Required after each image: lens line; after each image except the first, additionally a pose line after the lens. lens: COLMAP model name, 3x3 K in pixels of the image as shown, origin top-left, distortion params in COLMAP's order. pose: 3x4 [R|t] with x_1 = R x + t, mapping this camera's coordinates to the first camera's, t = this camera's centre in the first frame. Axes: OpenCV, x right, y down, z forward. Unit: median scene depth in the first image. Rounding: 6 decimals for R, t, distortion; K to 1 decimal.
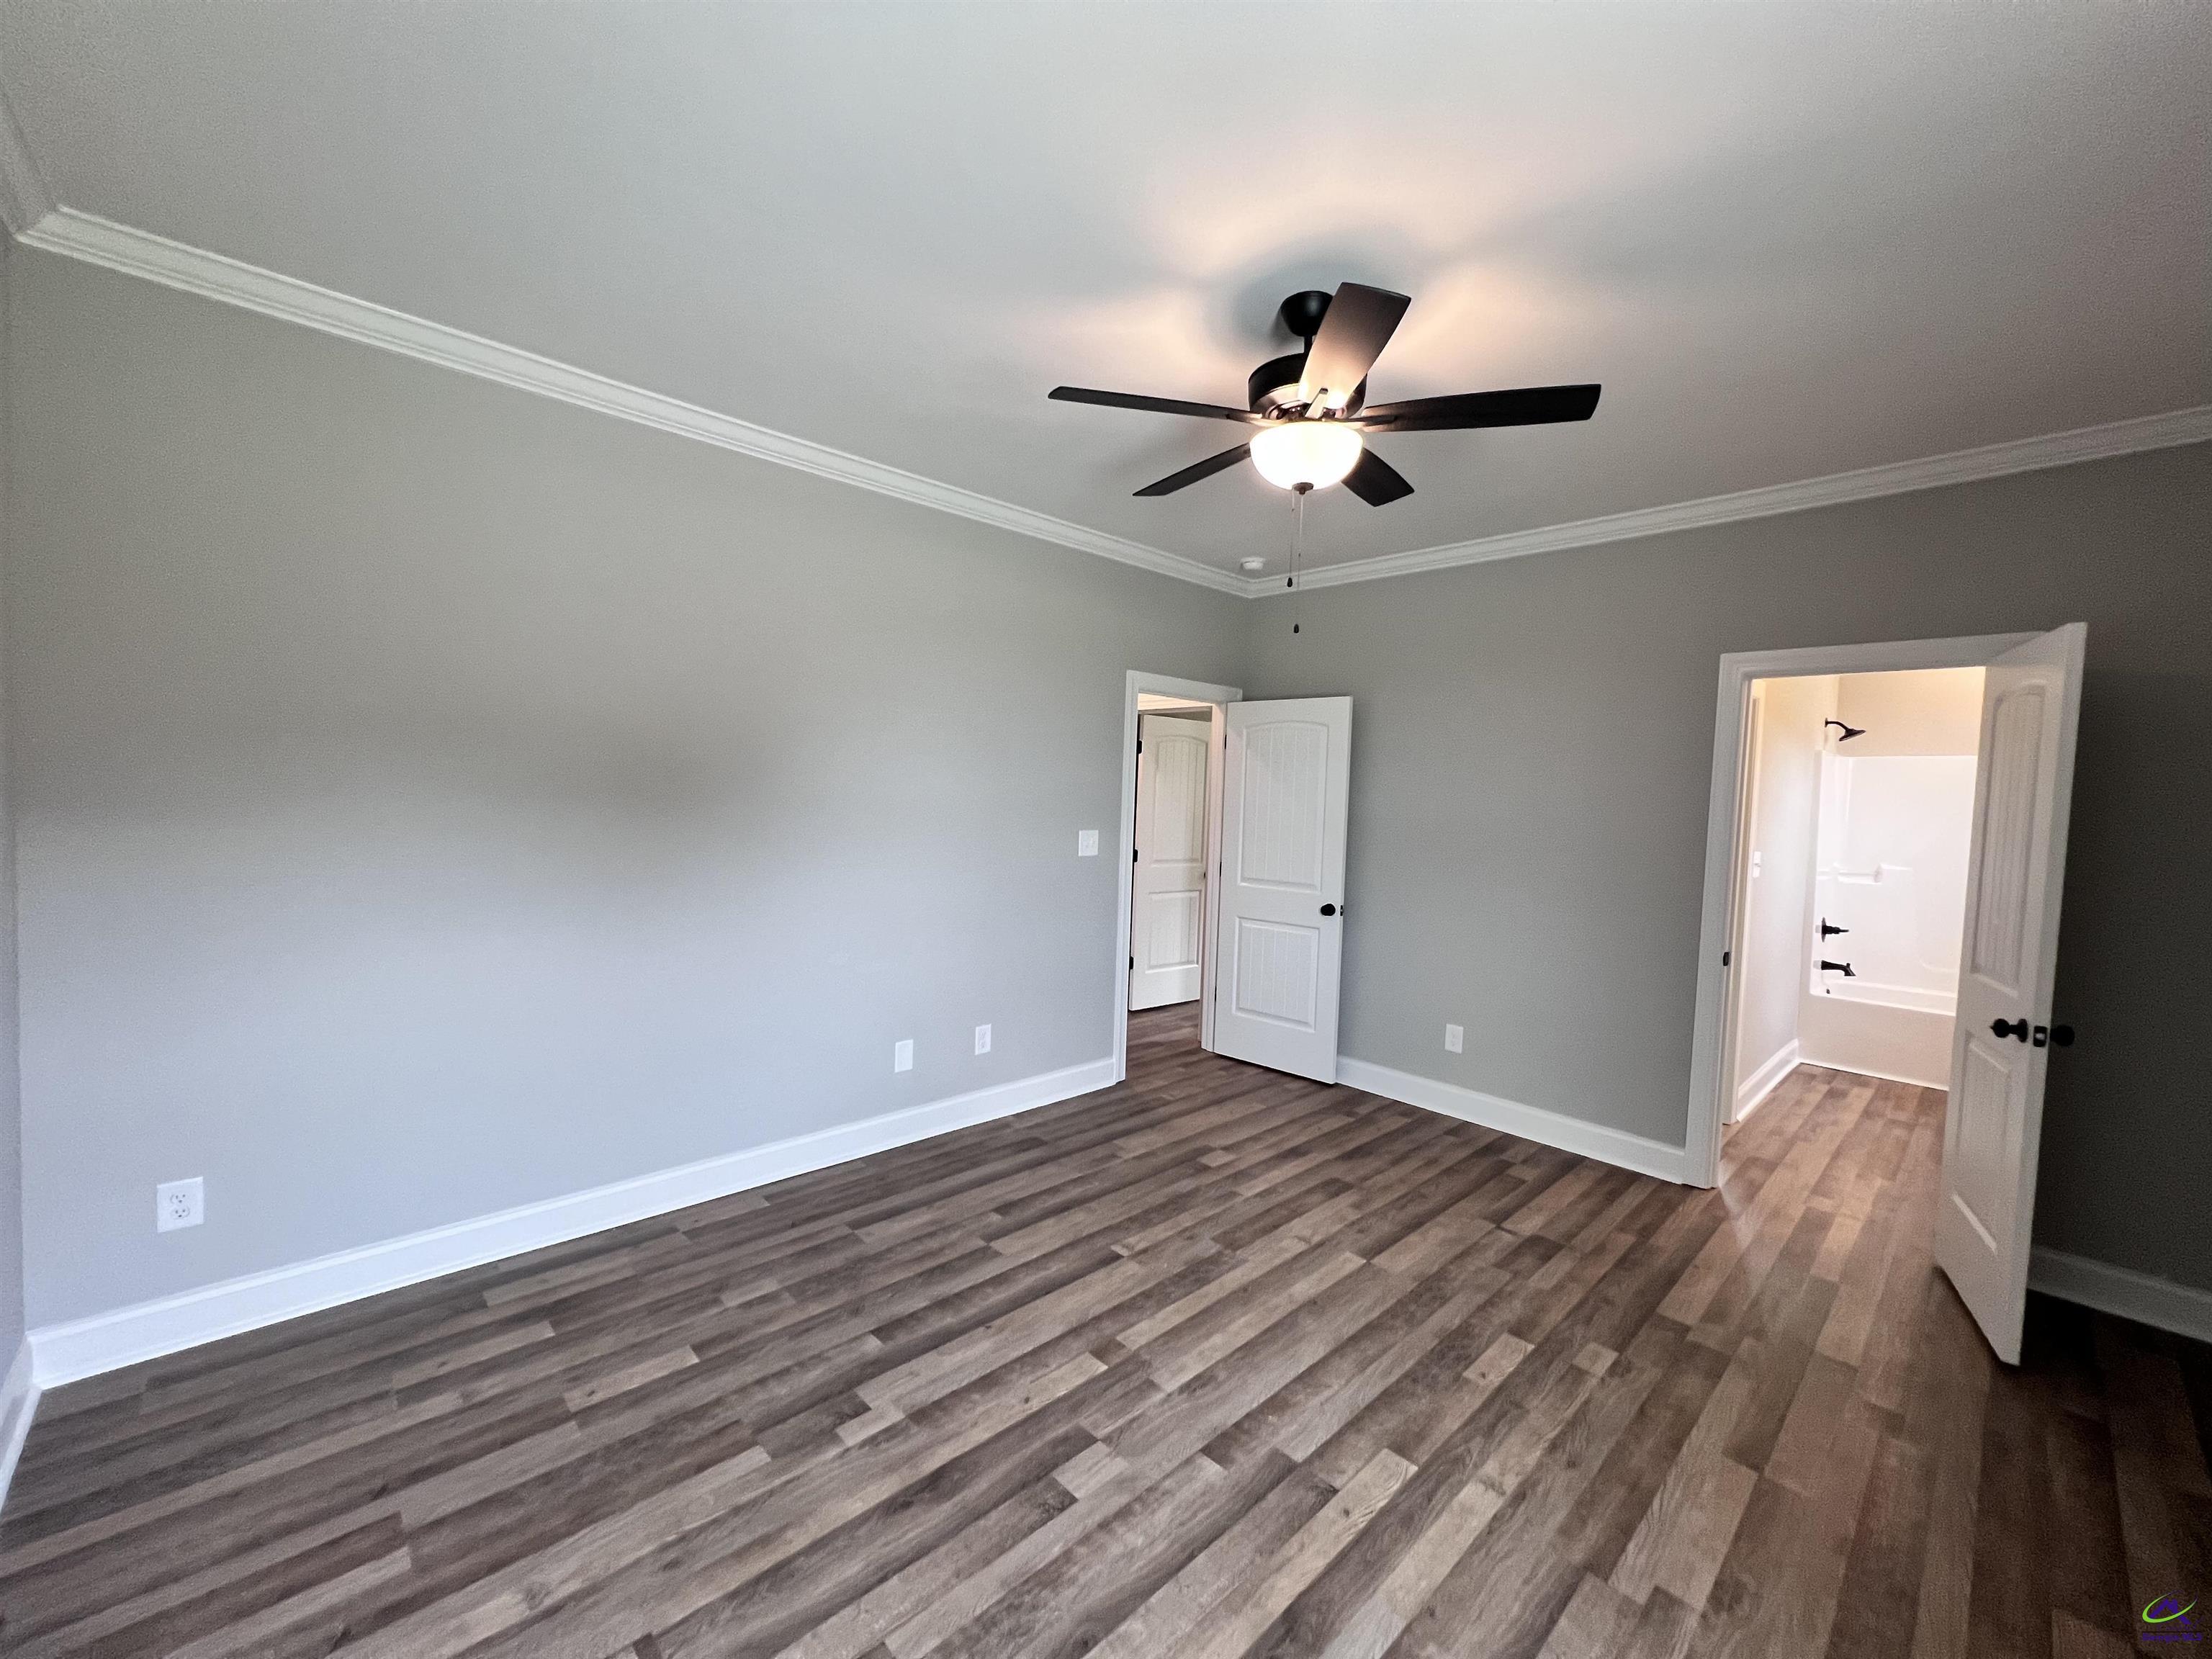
lens RADIAL K [[889.4, 0, 1098.6], [0, 889.4, 840.7], [0, 0, 1]] dist [-0.003669, 0.001641]
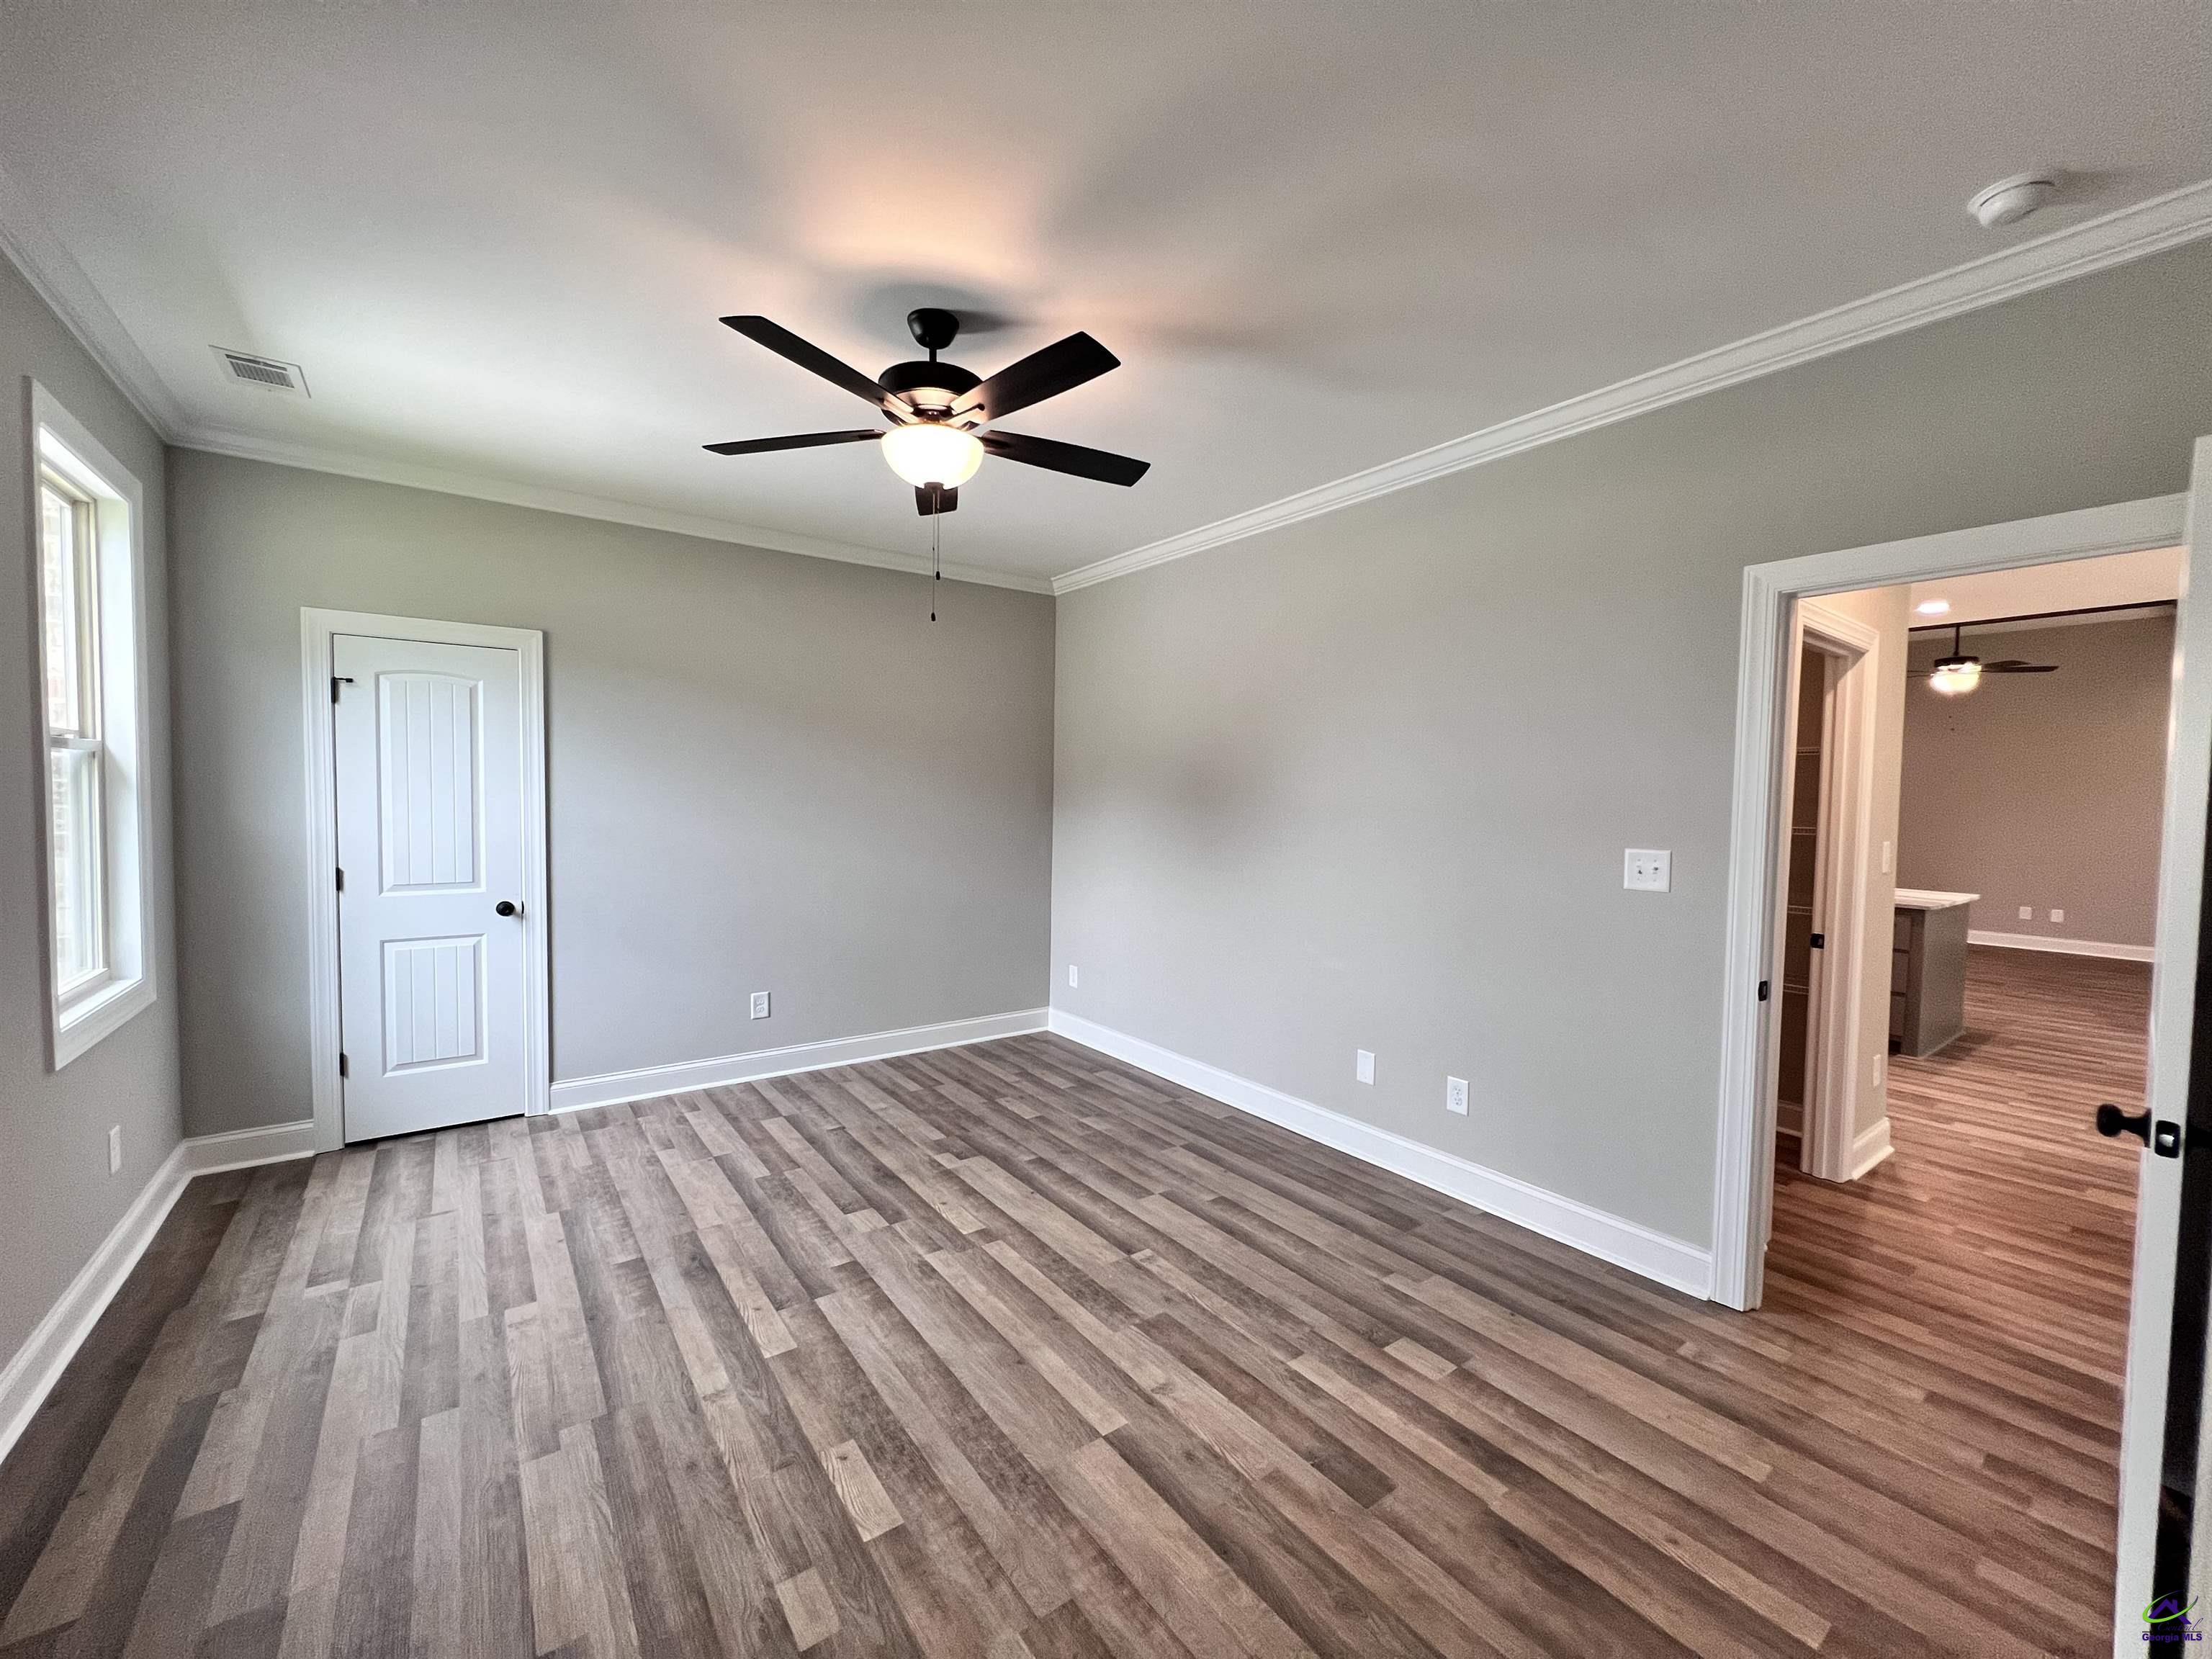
lens RADIAL K [[889.4, 0, 1114.6], [0, 889.4, 842.2], [0, 0, 1]] dist [-0.003669, 0.001641]
pose [[-0.121924, 0.016558, -0.992401, 1.153719], [-0.073675, 0.996951, 0.025686, -0.009401], [0.989801, 0.076247, -0.120333, 1.241257]]
